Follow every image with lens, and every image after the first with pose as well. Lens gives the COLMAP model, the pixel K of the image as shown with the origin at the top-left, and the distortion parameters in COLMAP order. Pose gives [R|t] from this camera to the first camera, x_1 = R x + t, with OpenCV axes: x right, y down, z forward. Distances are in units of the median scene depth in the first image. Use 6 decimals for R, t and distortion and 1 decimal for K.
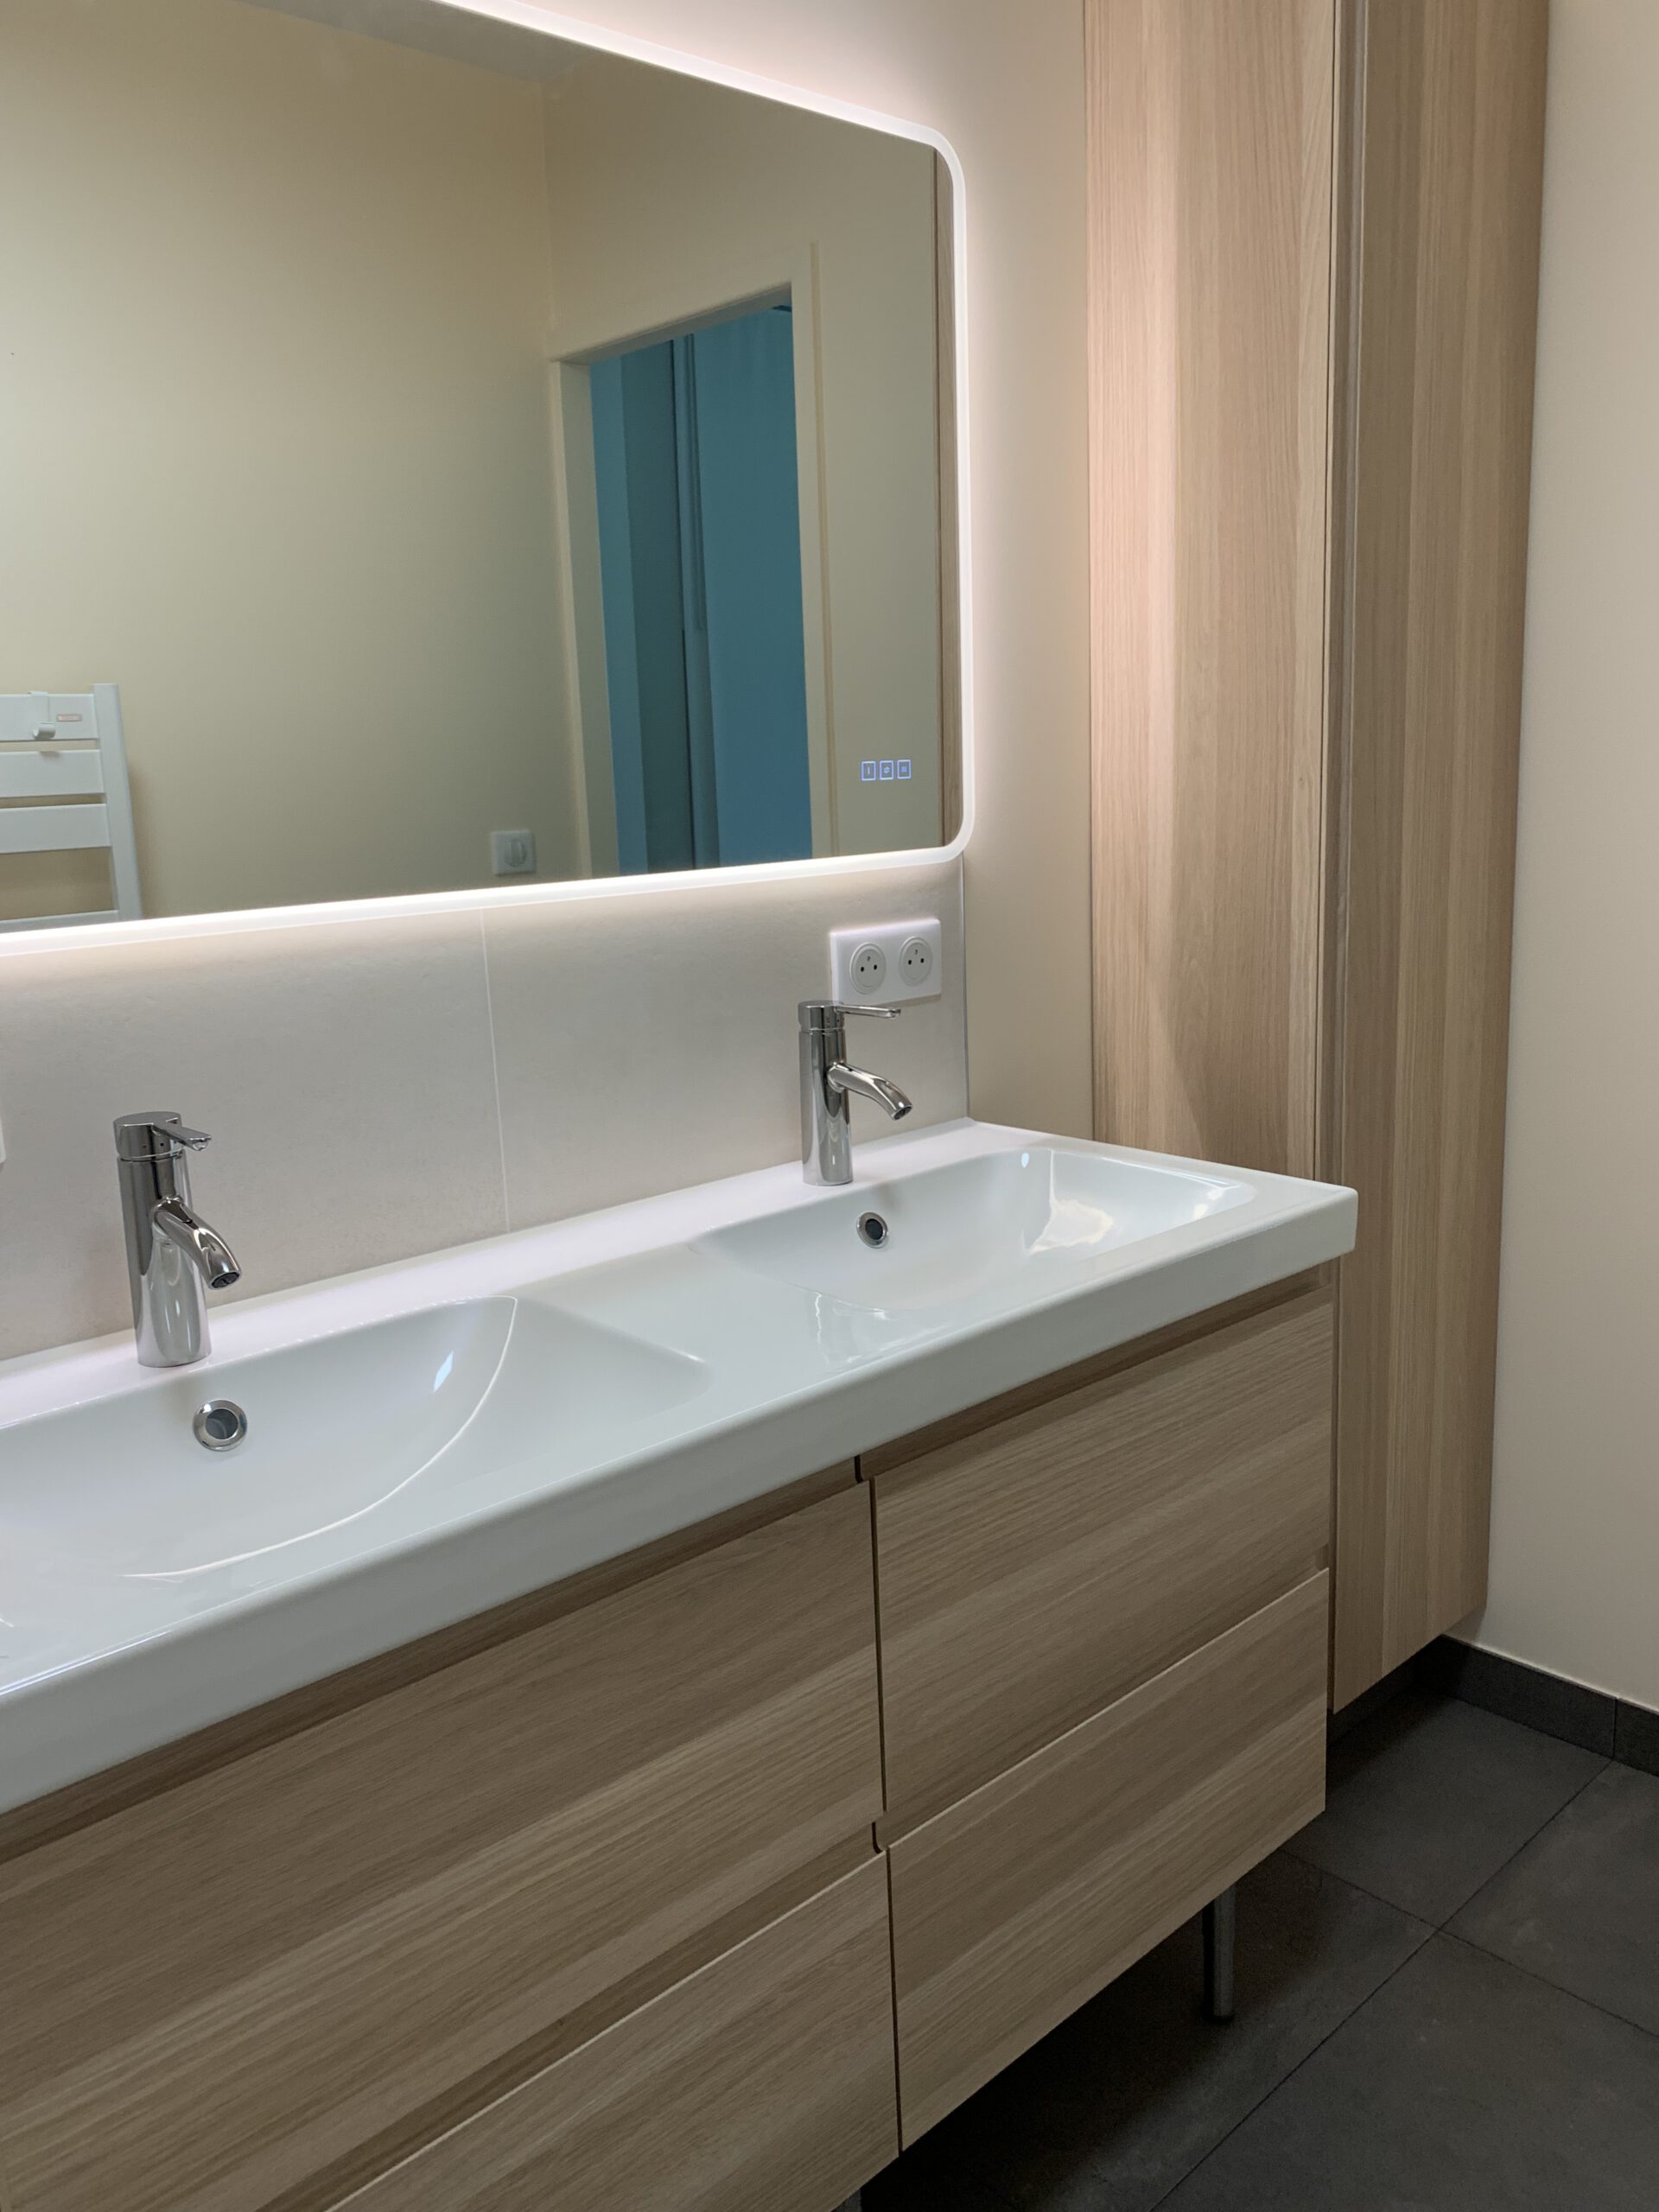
lens RADIAL K [[1688.4, 0, 821.0], [0, 1688.4, 1111.0], [0, 0, 1]] dist [0.041969, -0.051240]
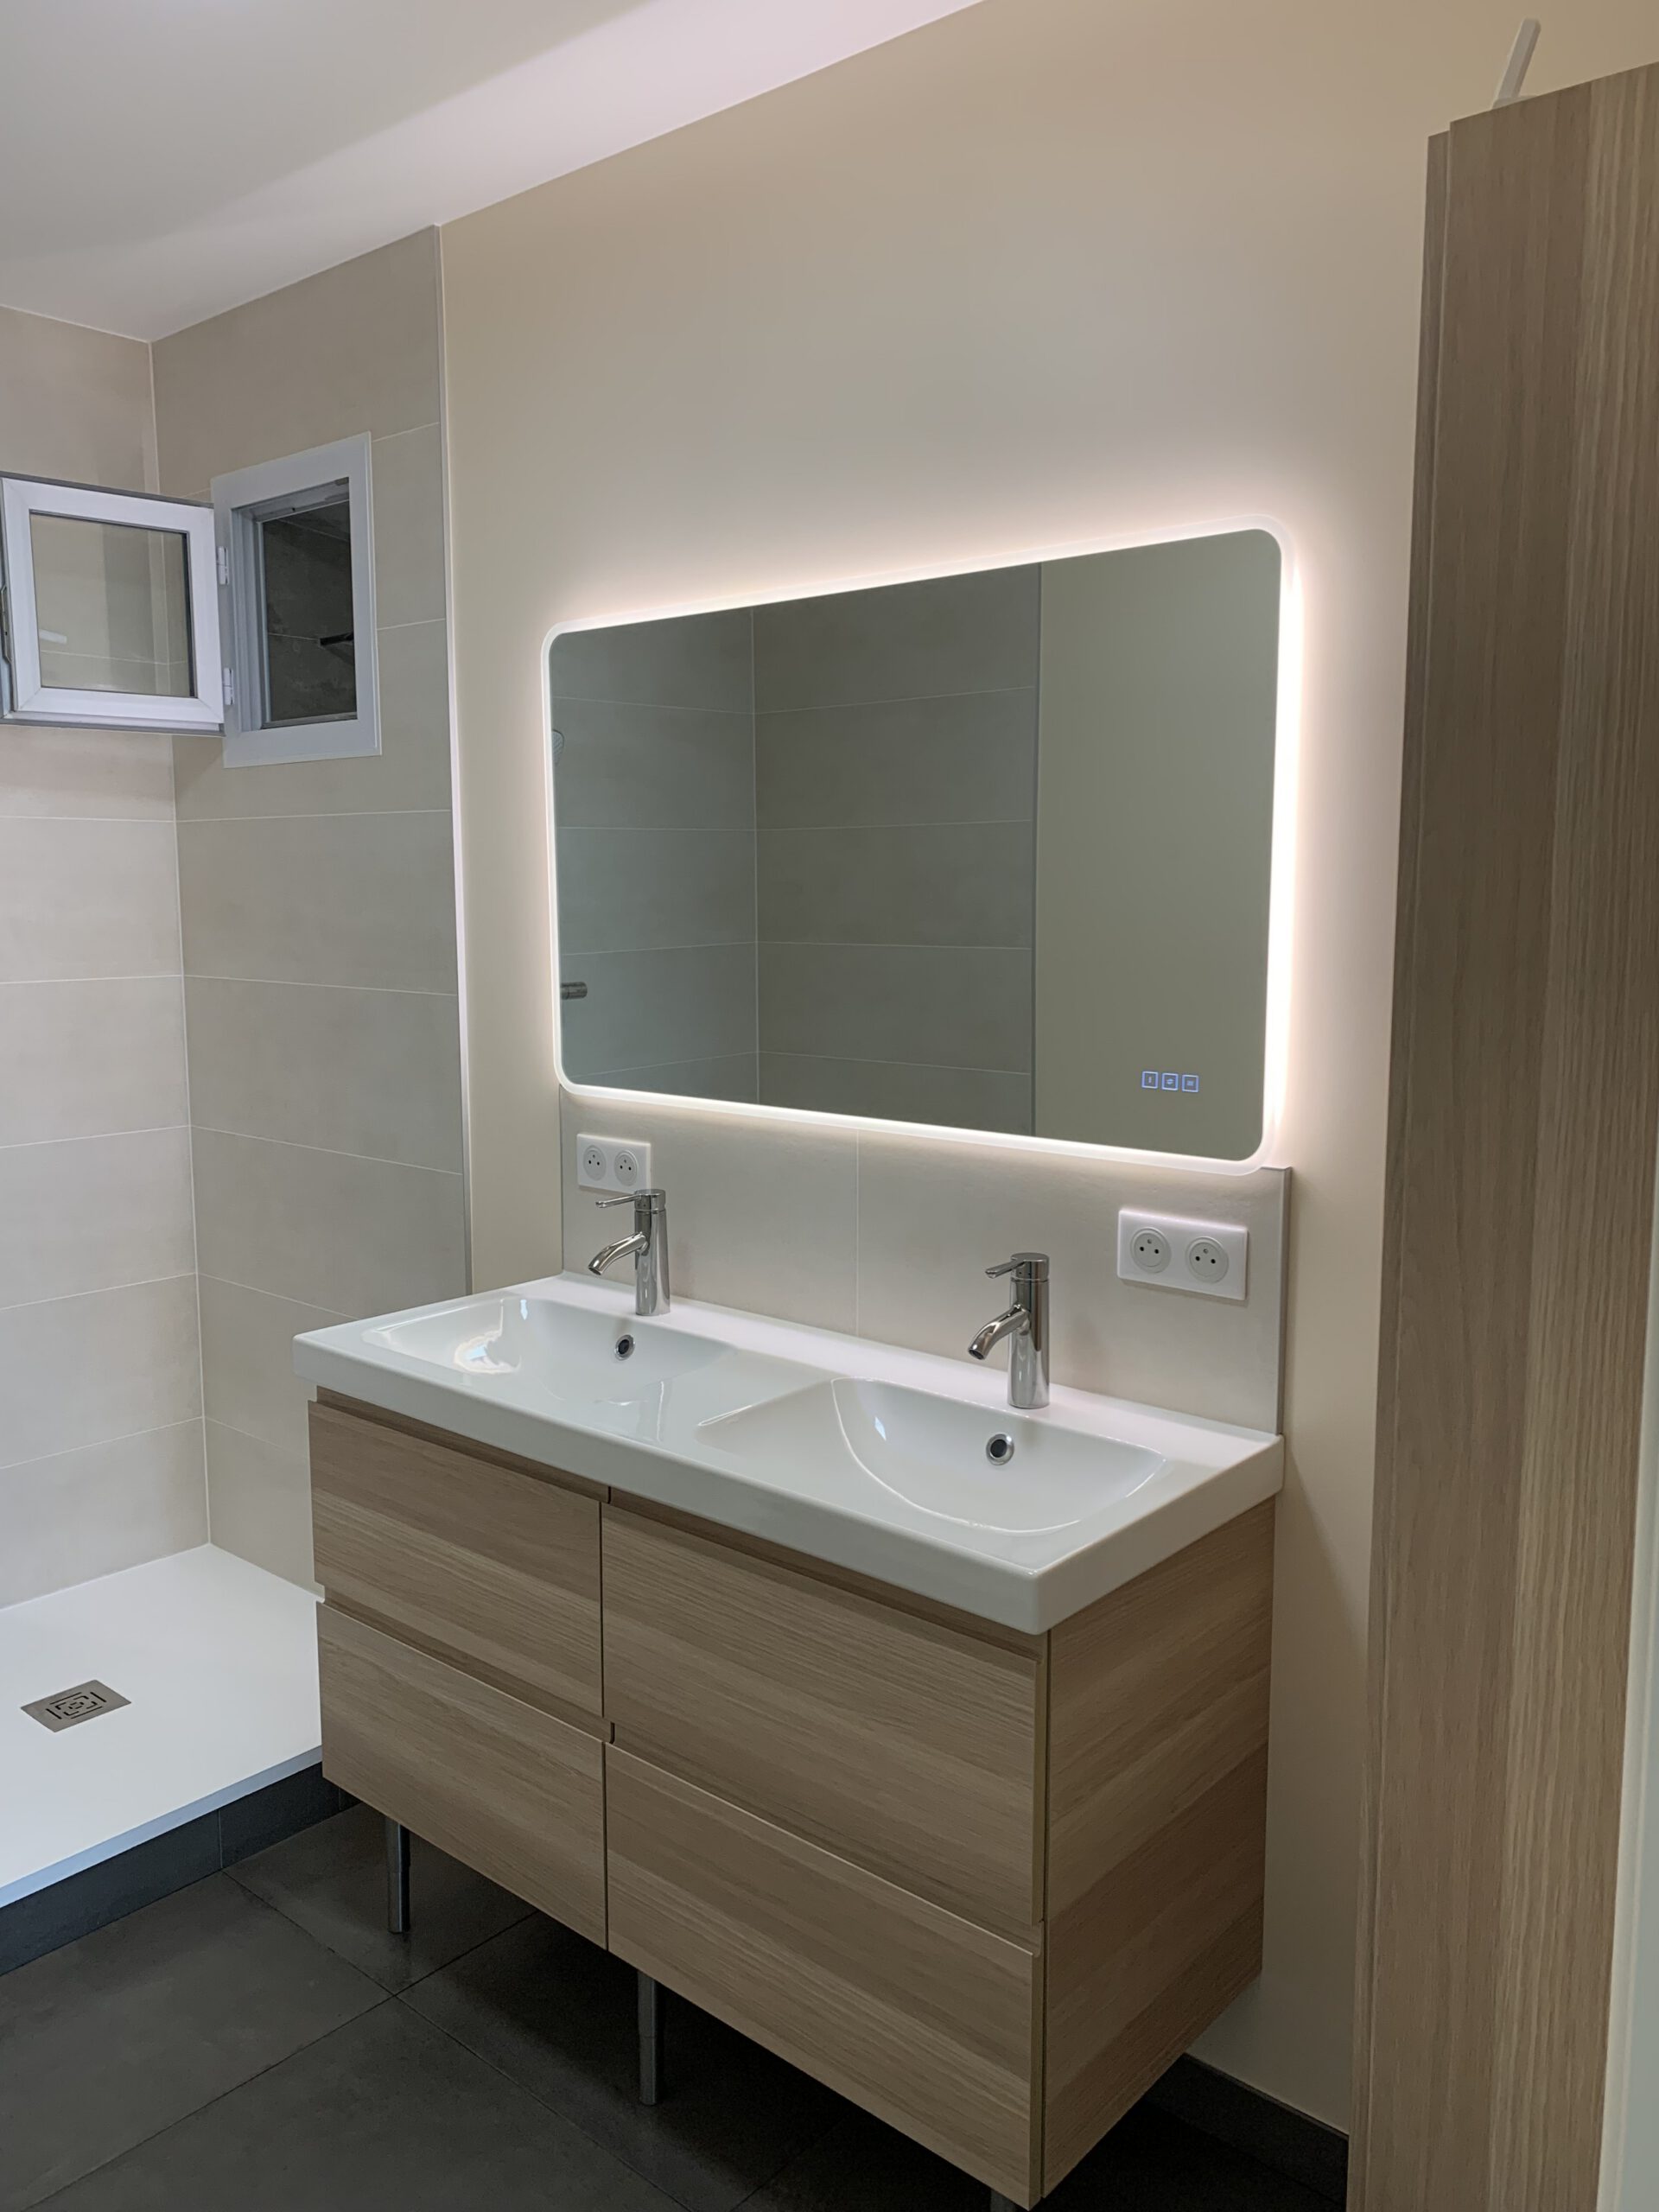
lens RADIAL K [[1688.4, 0, 823.8], [0, 1688.4, 1089.7], [0, 0, 1]] dist [0.041969, -0.051240]
pose [[0.108501, 0.162607, -0.980707, 1.454186], [-0.202969, 0.969373, 0.138272, -0.400906], [0.973155, 0.184050, 0.138182, 0.828944]]
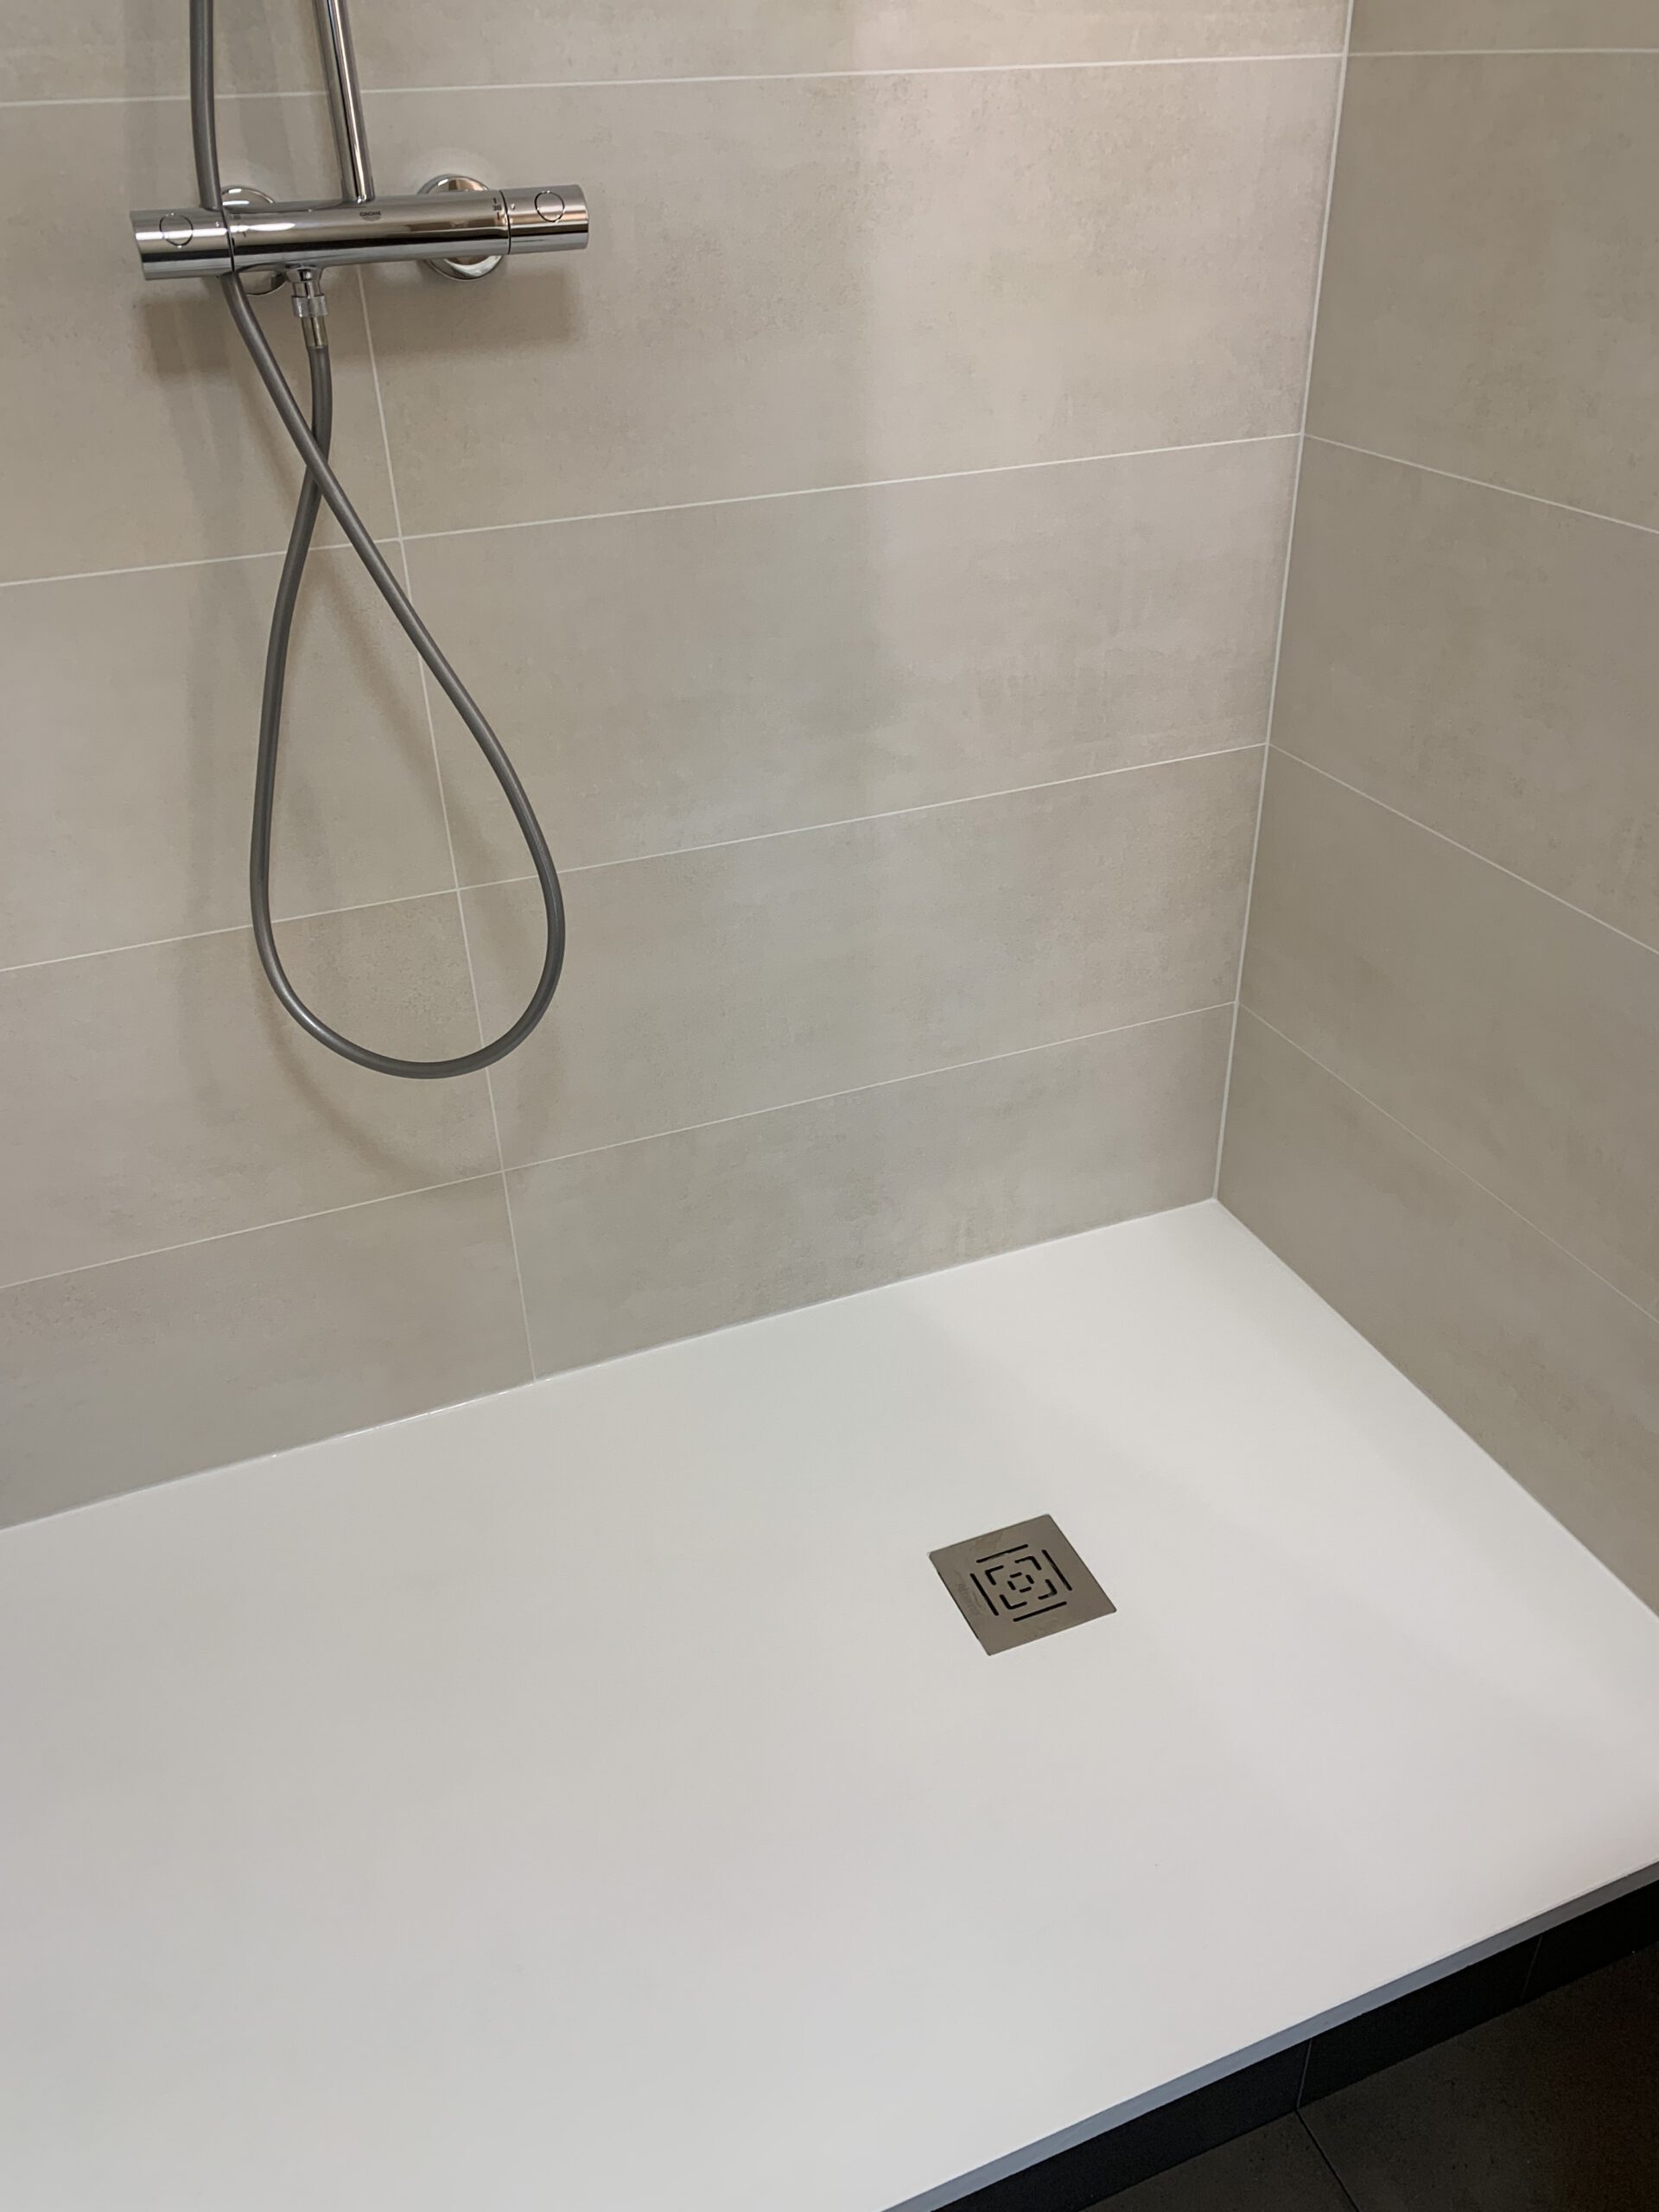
lens RADIAL K [[1688.4, 0, 829.1], [0, 1688.4, 1118.2], [0, 0, 1]] dist [0.041969, -0.051240]
pose [[-0.357418, 0.542131, -0.760491, 0.118010], [-0.146145, 0.771782, 0.618865, -0.116571], [0.922439, 0.332336, -0.196620, 0.342521]]
